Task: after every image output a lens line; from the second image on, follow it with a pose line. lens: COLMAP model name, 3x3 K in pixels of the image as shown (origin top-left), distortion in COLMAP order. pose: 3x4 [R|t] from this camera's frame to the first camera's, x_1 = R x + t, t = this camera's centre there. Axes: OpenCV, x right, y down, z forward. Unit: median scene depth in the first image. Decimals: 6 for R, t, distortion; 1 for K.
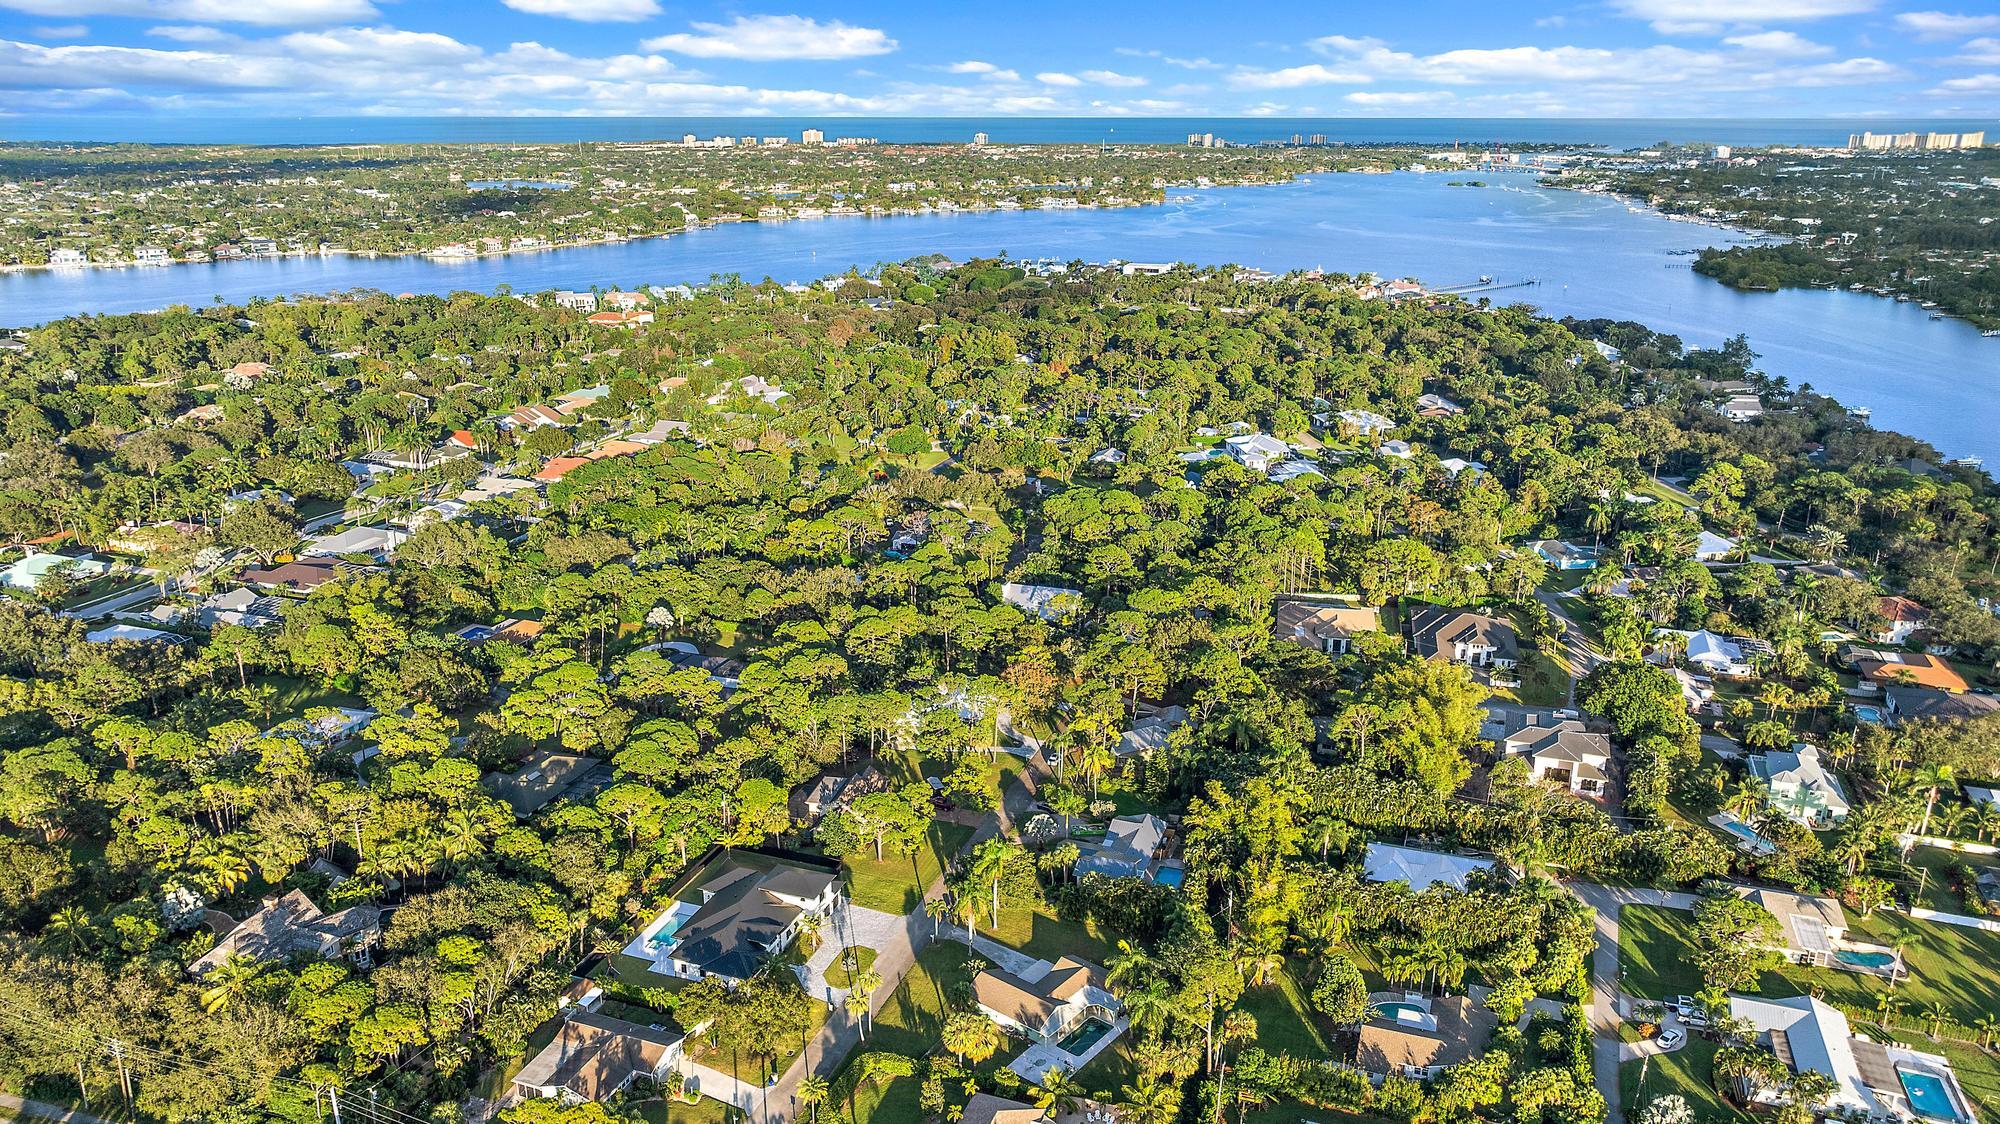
lens RADIAL K [[1369.1, 0, 1000.0], [0, 1369.1, 562.0], [0, 0, 1]] dist [0.001690, 0.002346]
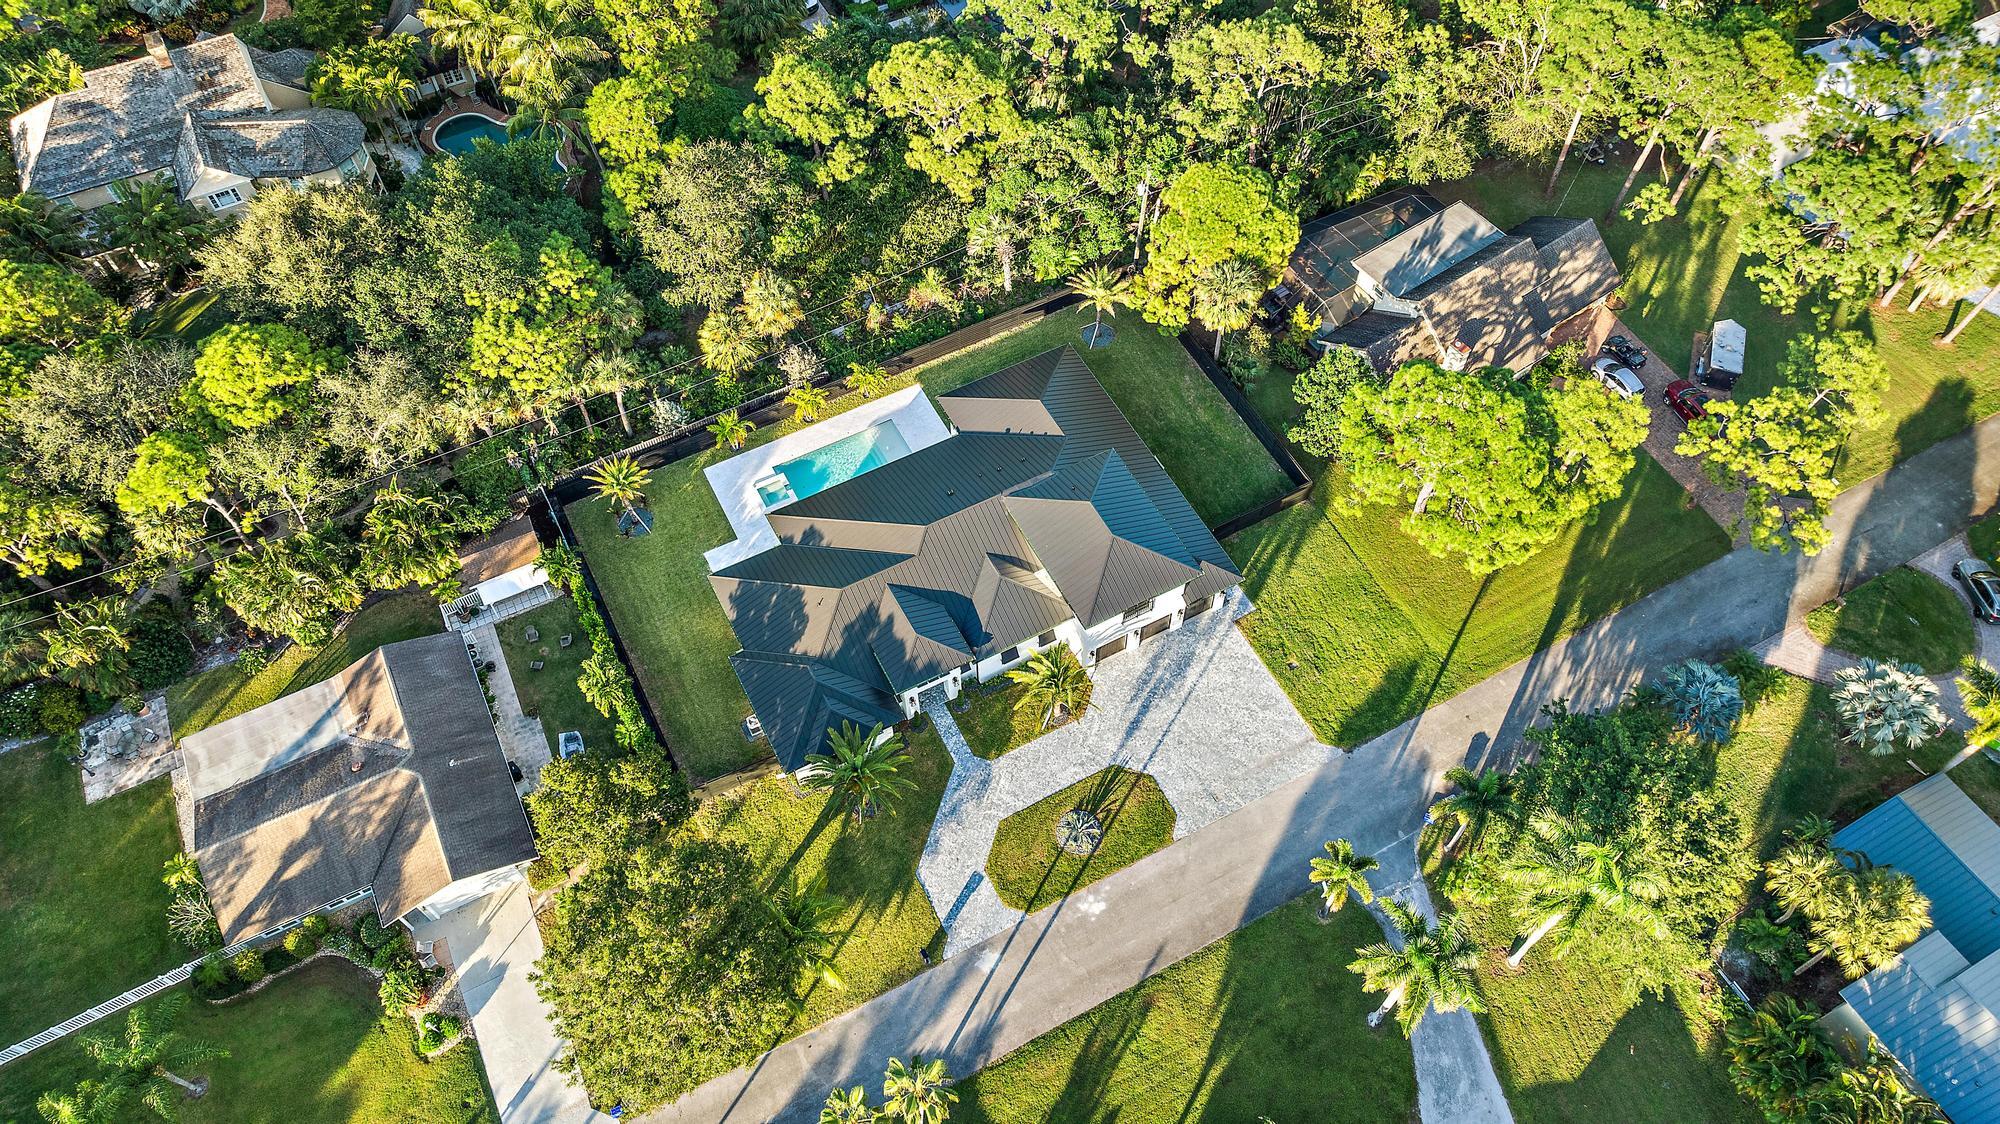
lens RADIAL K [[1369.1, 0, 1000.0], [0, 1369.1, 562.0], [0, 0, 1]] dist [0.001690, 0.002346]
pose [[0.738953, 0.557388, -0.378507, -0.025272], [-0.198944, 0.717245, 0.667818, -0.004748], [0.643716, -0.418184, 0.640900, 0.771422]]
